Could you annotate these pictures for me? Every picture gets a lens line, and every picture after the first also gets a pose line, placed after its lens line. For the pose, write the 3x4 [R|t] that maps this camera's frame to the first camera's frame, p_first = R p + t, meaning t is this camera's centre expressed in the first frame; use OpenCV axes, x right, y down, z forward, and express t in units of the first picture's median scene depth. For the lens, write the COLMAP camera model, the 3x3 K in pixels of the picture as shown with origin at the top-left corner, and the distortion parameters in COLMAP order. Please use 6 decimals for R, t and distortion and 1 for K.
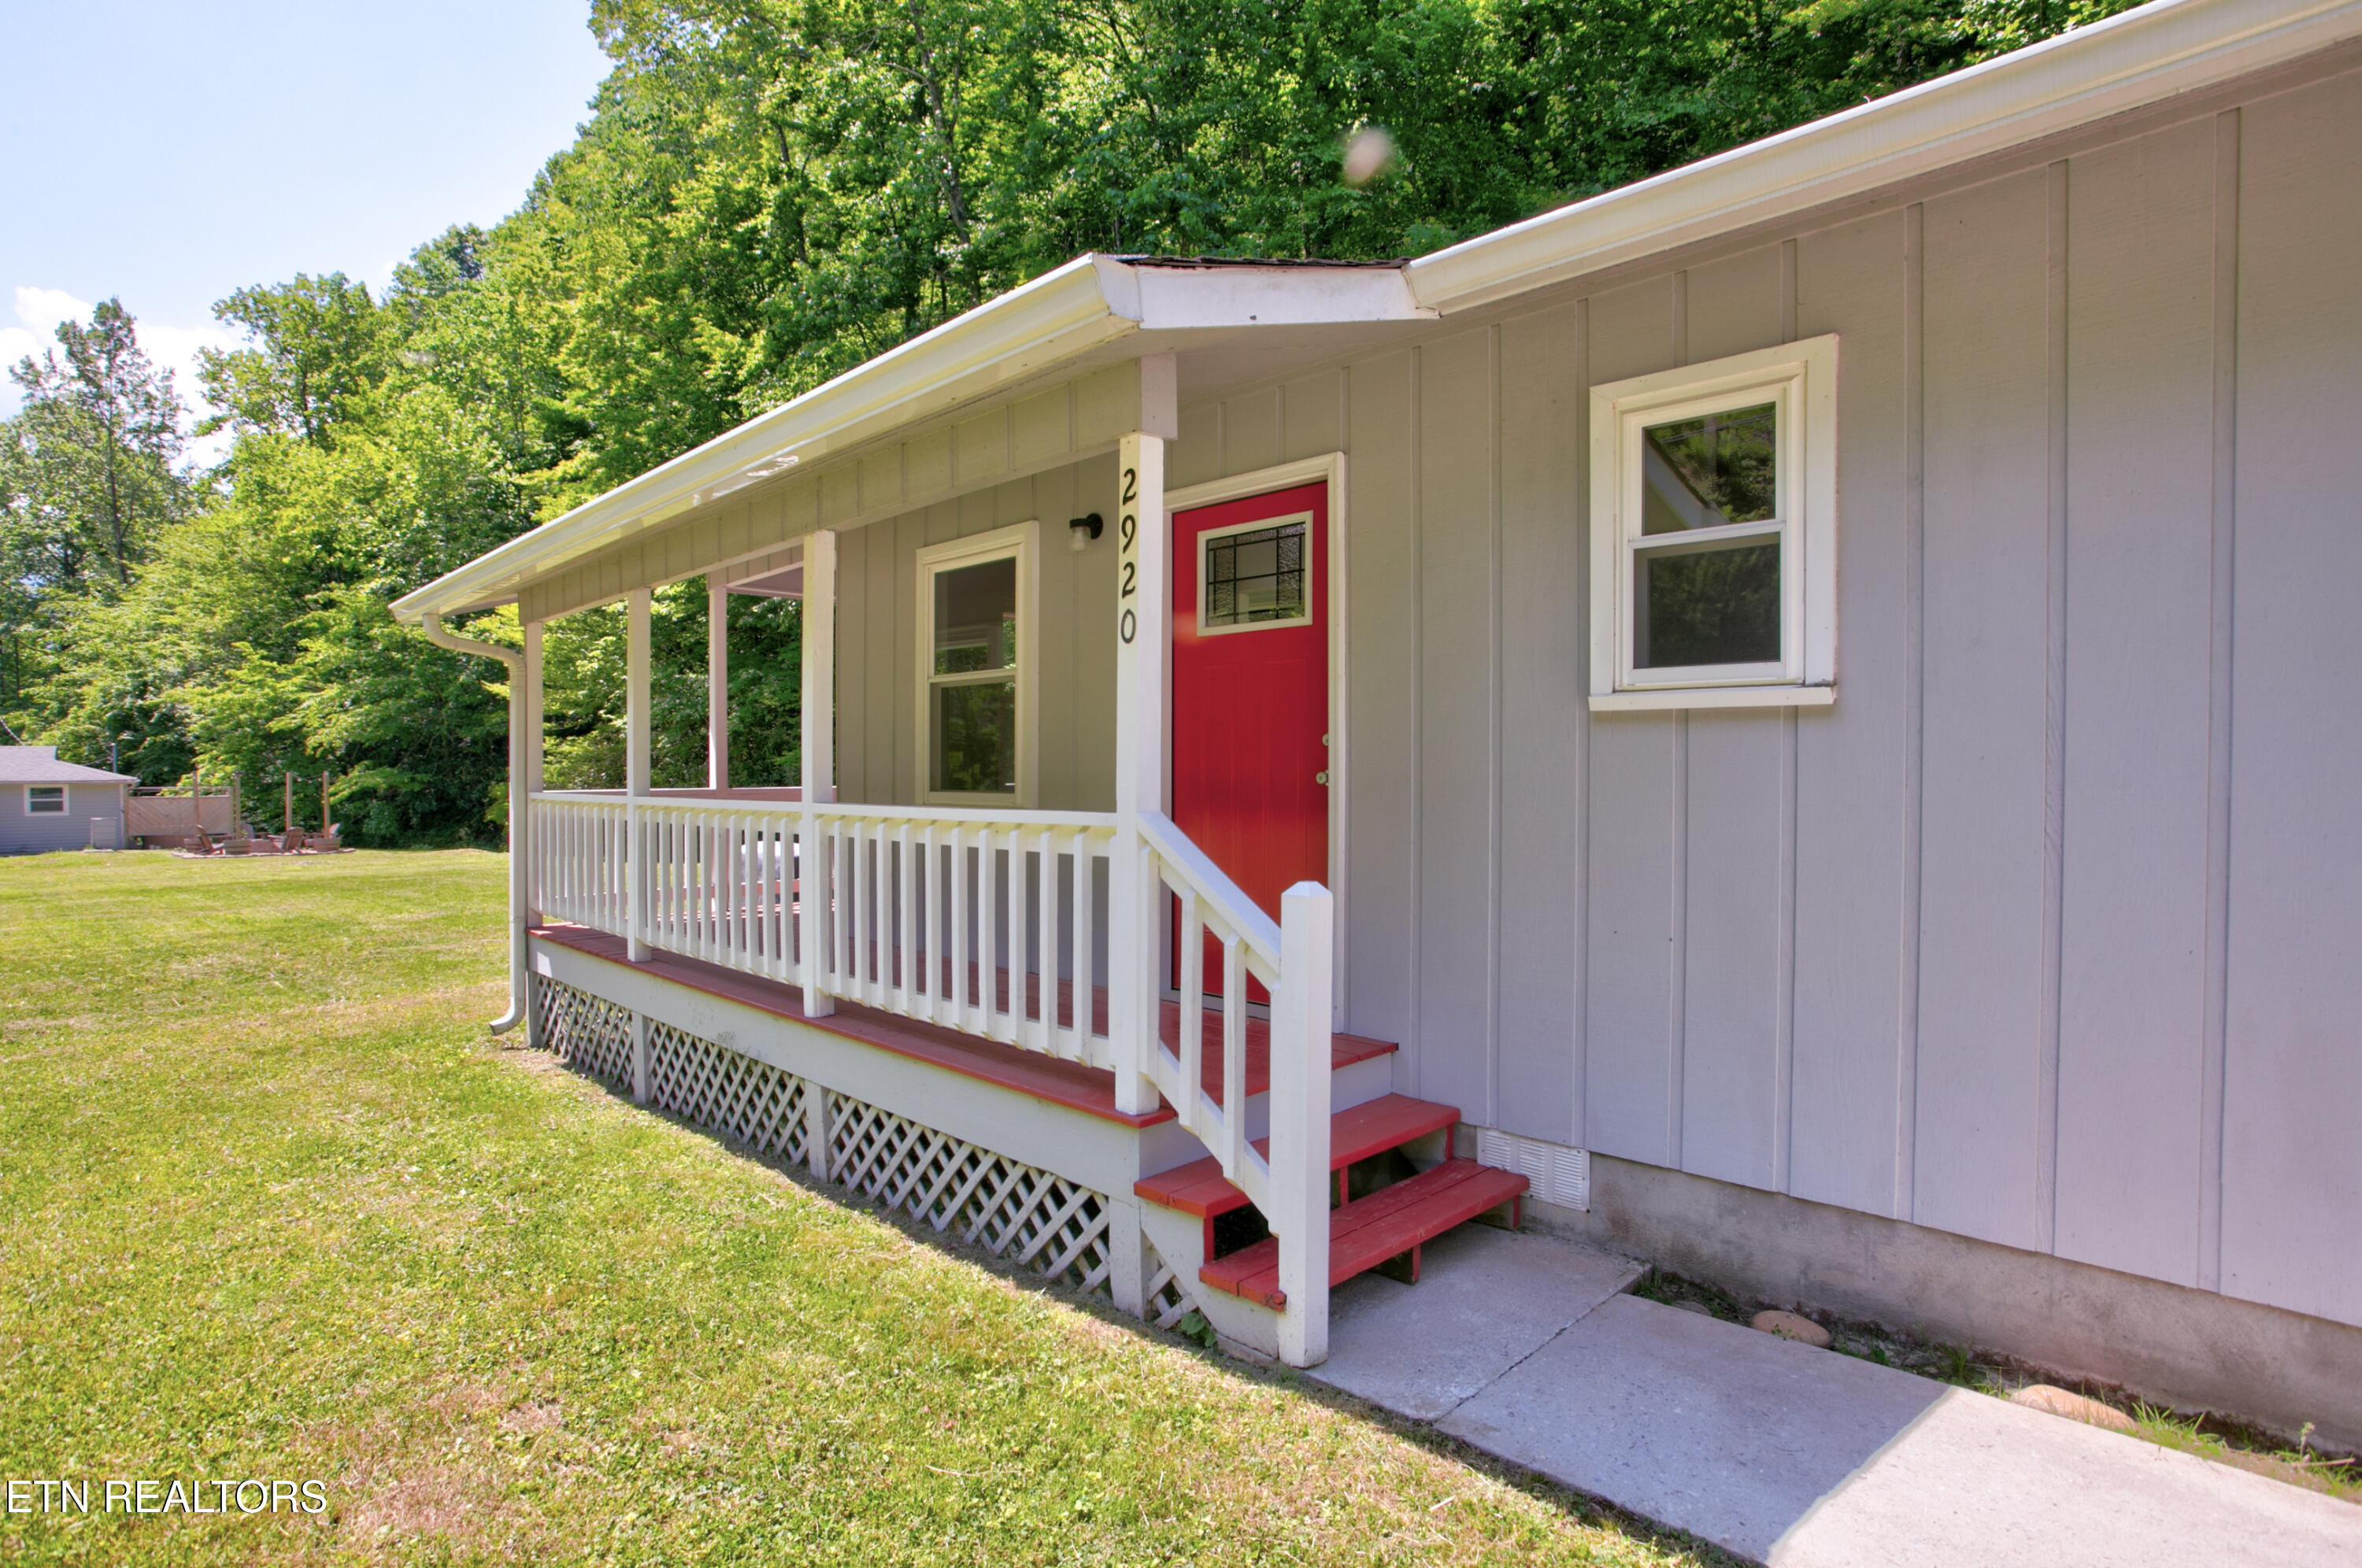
lens RADIAL K [[1217.9, 0, 1181.0], [0, 1217.9, 784.0], [0, 0, 1]] dist [-0.031021, -0.000346]
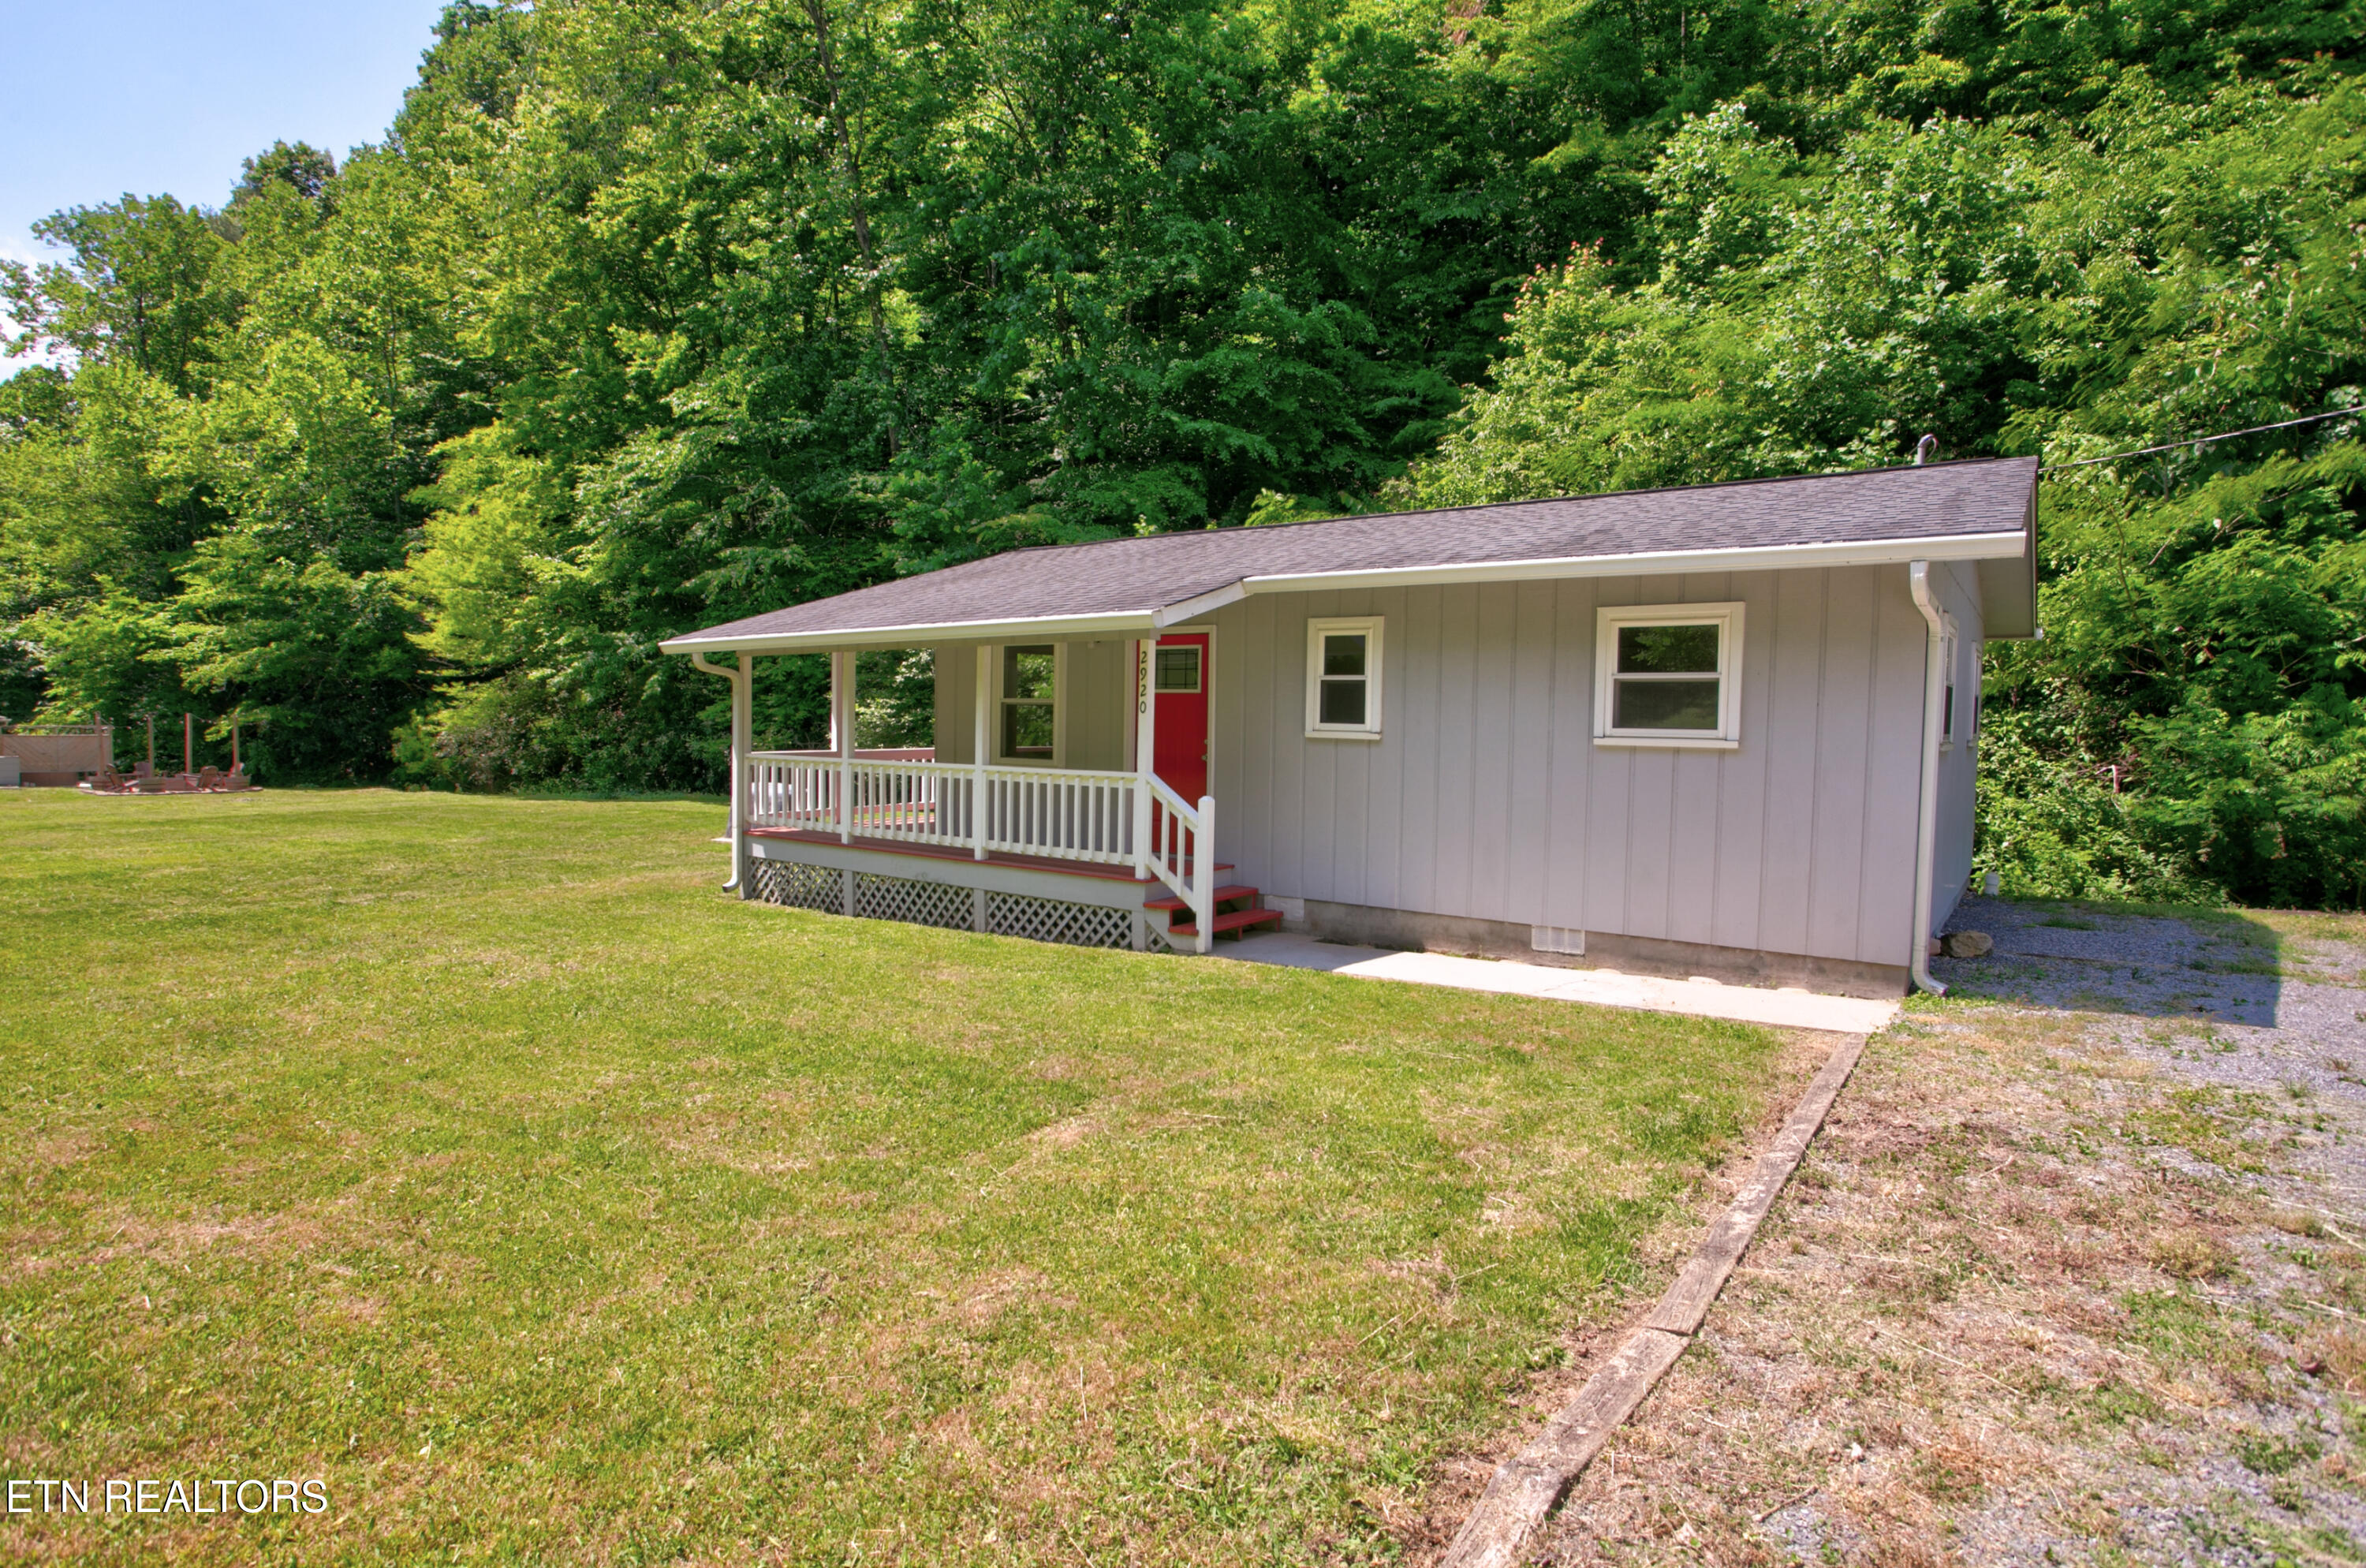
lens RADIAL K [[1228.4, 0, 1183.0], [0, 1228.4, 784.0], [0, 0, 1]] dist [-0.002119, -0.000167]
pose [[0.990613, 0.005598, 0.136579, -0.242607], [-0.012043, 0.998850, 0.046410, -0.060988], [-0.136162, -0.047620, 0.989541, -1.315922]]
